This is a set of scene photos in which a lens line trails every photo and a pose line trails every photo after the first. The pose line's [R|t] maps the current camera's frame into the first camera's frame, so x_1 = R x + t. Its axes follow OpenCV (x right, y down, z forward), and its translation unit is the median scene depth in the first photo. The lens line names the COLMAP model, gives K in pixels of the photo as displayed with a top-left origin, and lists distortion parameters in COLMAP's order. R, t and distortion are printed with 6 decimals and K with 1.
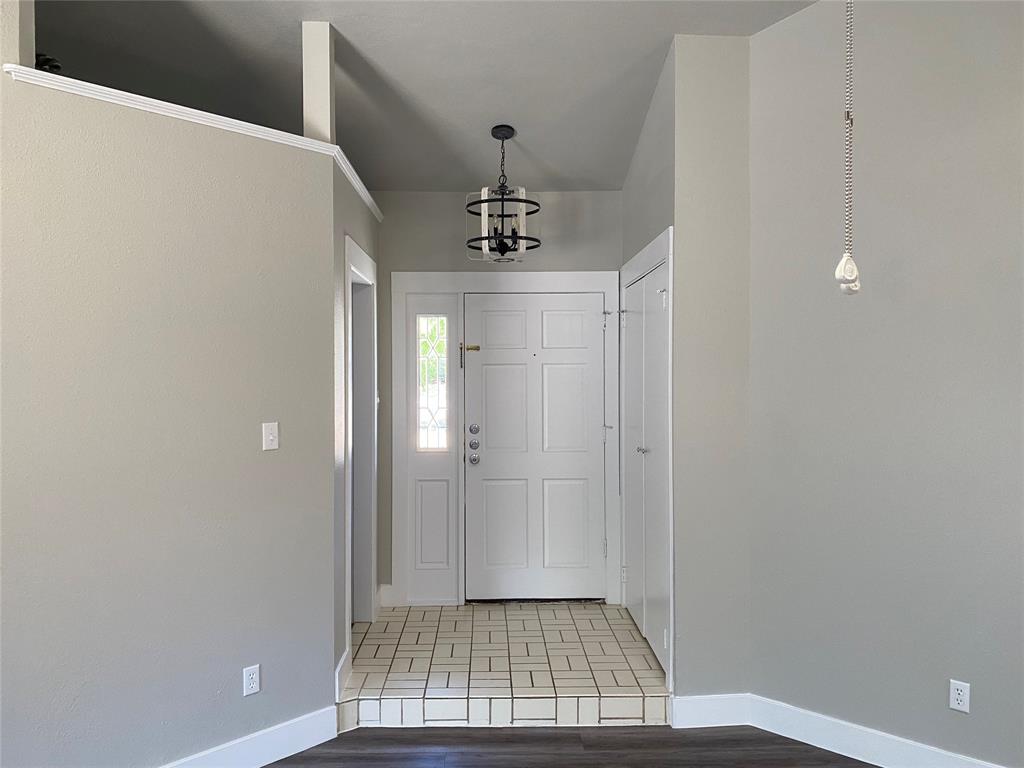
lens RADIAL K [[789.5, 0, 512.1], [0, 789.5, 390.7], [0, 0, 1]] dist [0.033812, -0.053605]
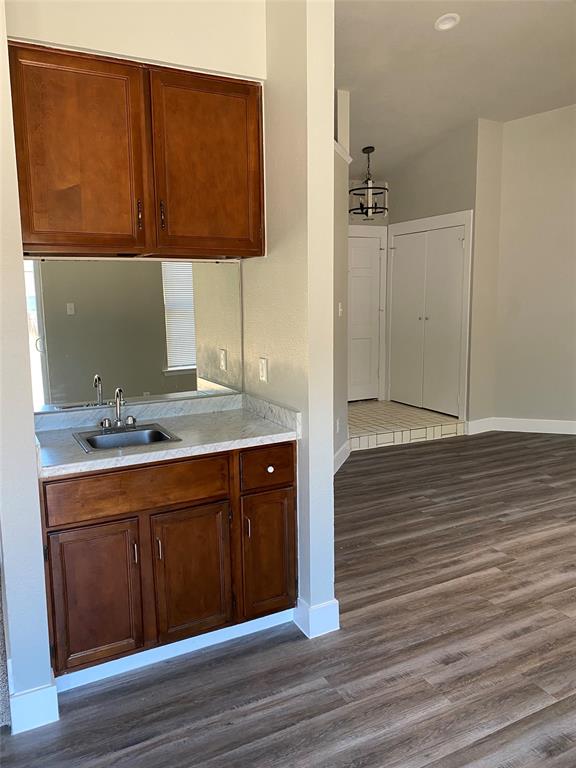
lens RADIAL K [[592.1, 0, 280.5], [0, 592.1, 378.8], [0, 0, 1]] dist [0.033812, -0.053605]
pose [[0.895161, -0.069297, 0.440324, -0.896679], [0.019052, 0.992887, 0.117526, 0.046973], [-0.445336, -0.096815, 0.890114, -0.233172]]
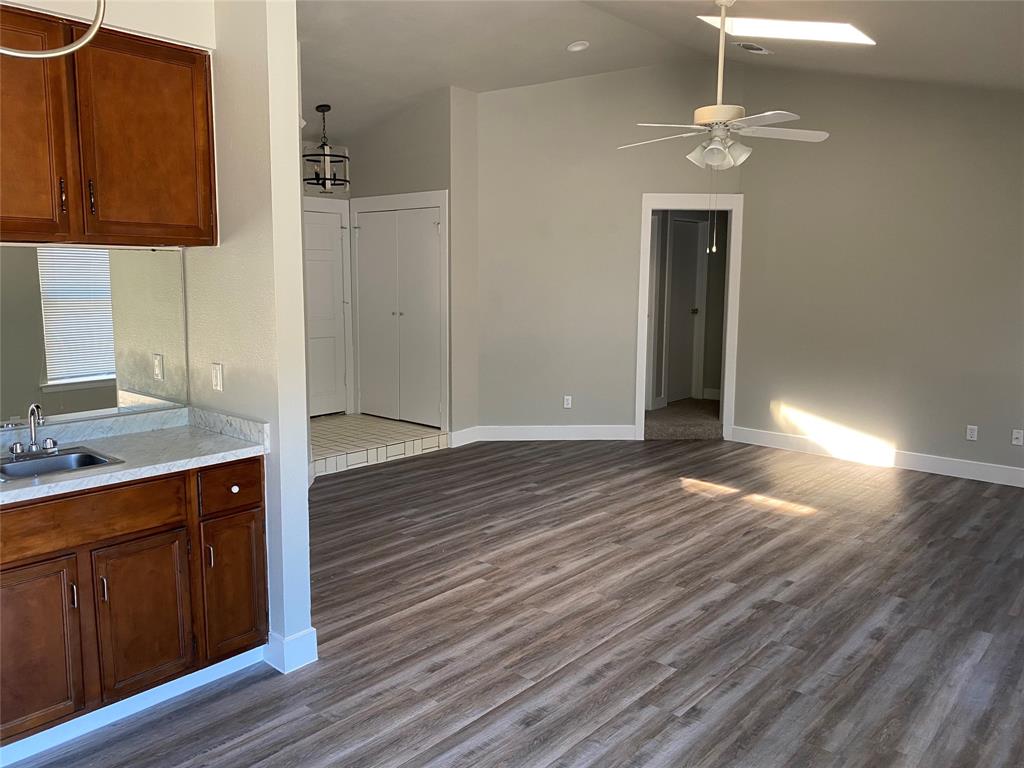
lens RADIAL K [[789.5, 0, 512.1], [0, 789.5, 380.0], [0, 0, 1]] dist [0.033812, -0.053605]
pose [[0.664990, -0.087188, 0.741745, -1.002735], [0.006573, 0.993807, 0.110924, 0.033974], [-0.746823, -0.068888, 0.661445, -0.354452]]
